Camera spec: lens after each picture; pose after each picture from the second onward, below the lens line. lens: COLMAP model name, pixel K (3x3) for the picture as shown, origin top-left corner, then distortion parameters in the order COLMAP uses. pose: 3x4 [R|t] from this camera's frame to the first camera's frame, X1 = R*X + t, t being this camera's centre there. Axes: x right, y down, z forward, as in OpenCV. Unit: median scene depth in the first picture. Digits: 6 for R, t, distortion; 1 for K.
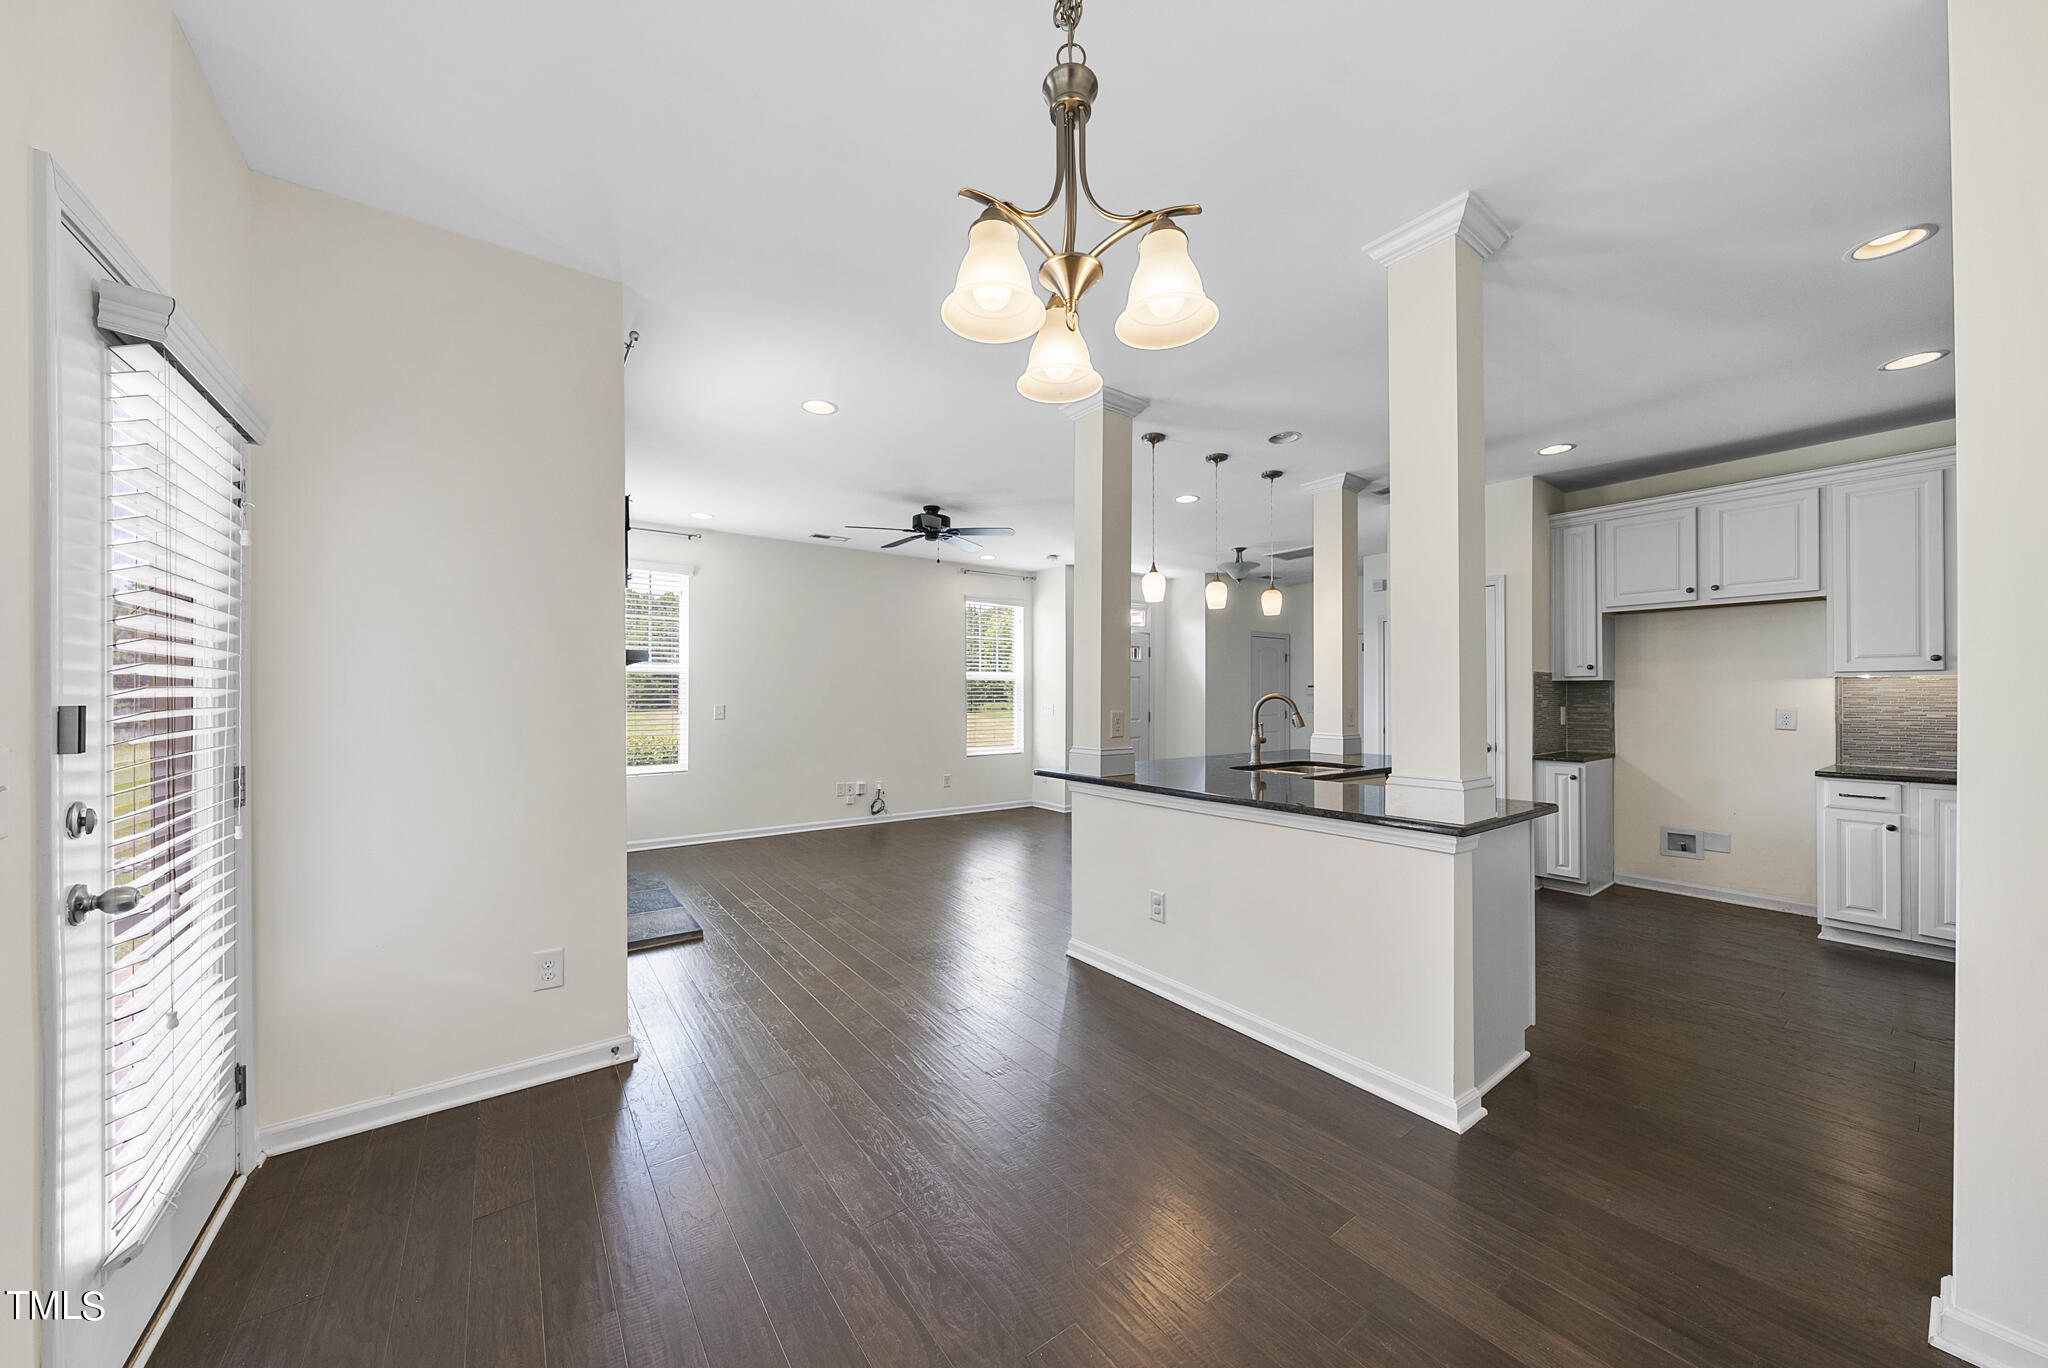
lens RADIAL K [[702.1, 0, 1043.0], [0, 702.1, 694.3], [0, 0, 1]] dist [-0.004575, 0.000666]
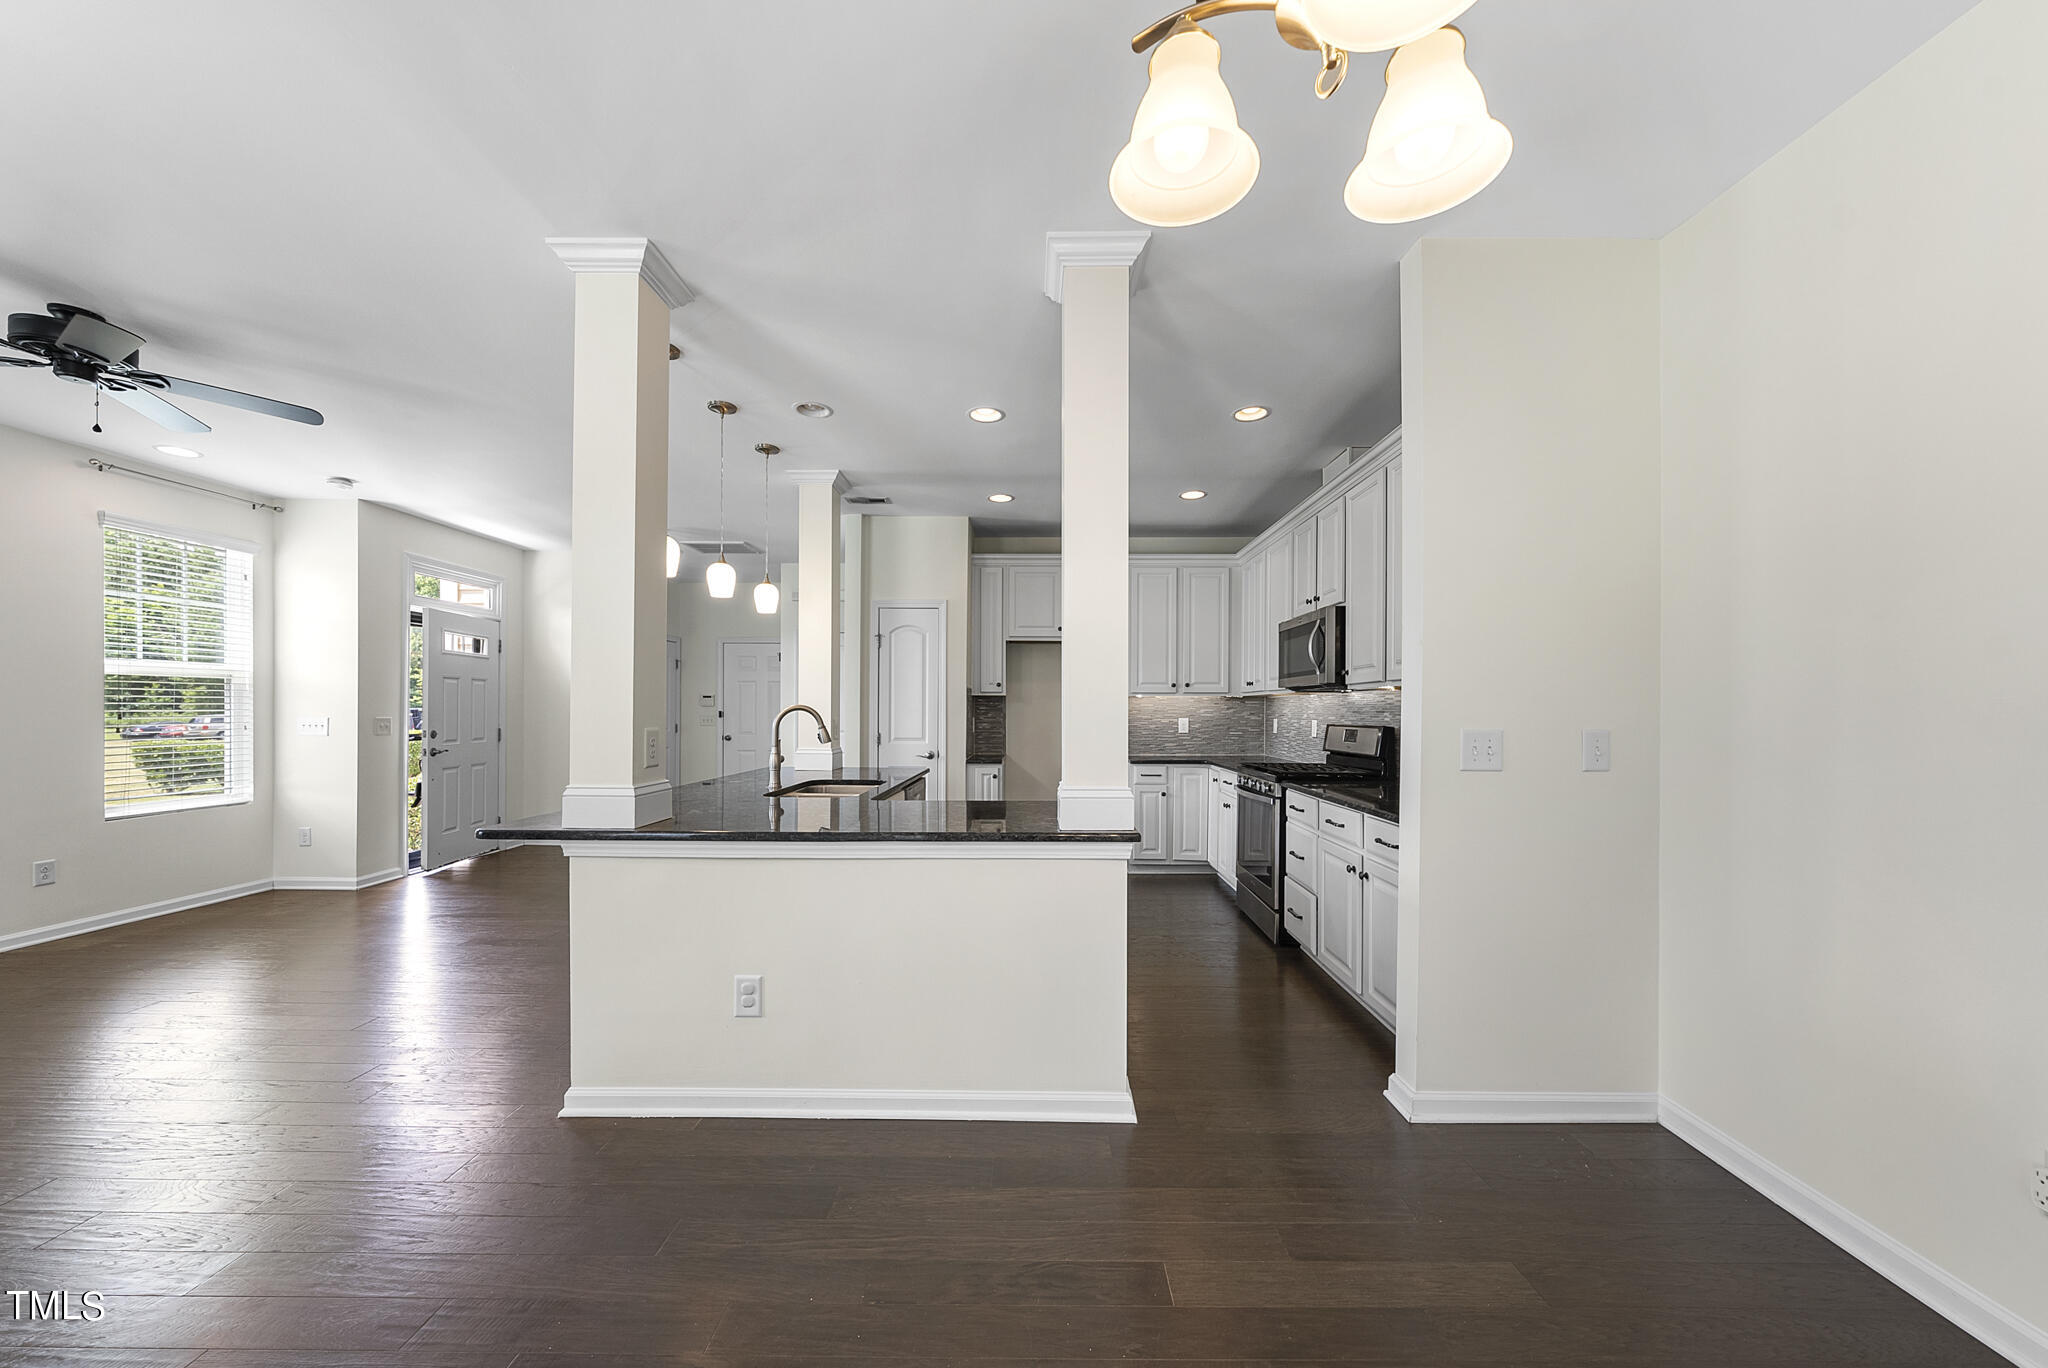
lens RADIAL K [[702.1, 0, 1010.7], [0, 702.1, 710.9], [0, 0, 1]] dist [-0.004575, 0.000666]
pose [[0.616954, 0.000352, 0.786999, -0.167759], [-0.005549, 0.999977, 0.003903, 0.001940], [-0.786980, -0.006775, 0.616941, 0.238176]]
